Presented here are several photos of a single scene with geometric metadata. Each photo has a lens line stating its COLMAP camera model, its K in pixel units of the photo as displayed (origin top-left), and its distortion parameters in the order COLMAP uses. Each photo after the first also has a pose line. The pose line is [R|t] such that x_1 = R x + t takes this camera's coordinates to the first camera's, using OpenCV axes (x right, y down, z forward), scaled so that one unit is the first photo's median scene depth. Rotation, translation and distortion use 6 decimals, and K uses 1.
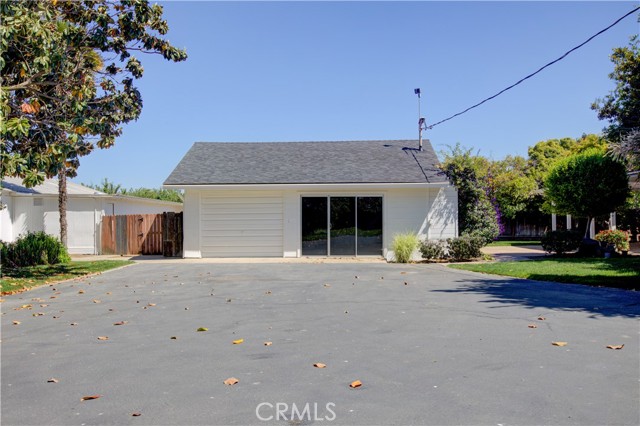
lens RADIAL K [[600.3, 0, 320.4], [0, 600.3, 211.6], [0, 0, 1]] dist [0.041382, 0.000000]
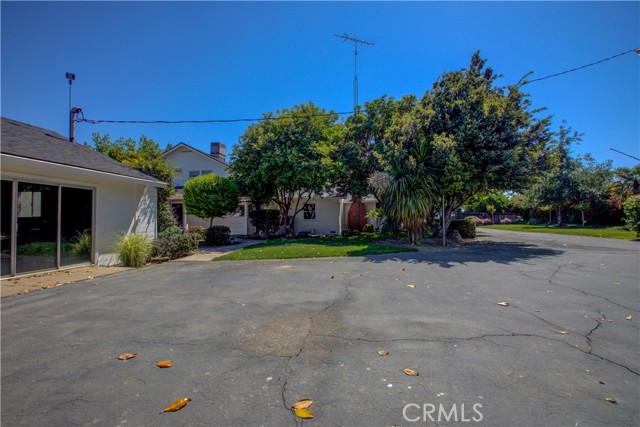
lens RADIAL K [[290.1, 0, 318.0], [0, 290.1, 216.0], [0, 0, 1]] dist [-0.003426, 0.000086]
pose [[0.079471, 0.016713, 0.996697, -0.266405], [-0.007336, 0.999842, -0.016180, 0.015140], [-0.996810, -0.006026, 0.079581, 0.669125]]
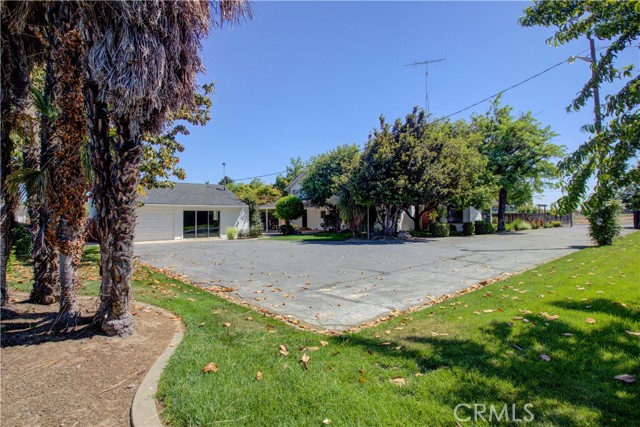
lens RADIAL K [[339.4, 0, 320.9], [0, 339.4, 212.4], [0, 0, 1]] dist [-0.001950, -0.000027]
pose [[0.717726, 0.011285, 0.696235, -0.523073], [-0.010459, 0.999931, -0.005426, -0.017217], [-0.696247, -0.003388, 0.717794, -0.195217]]
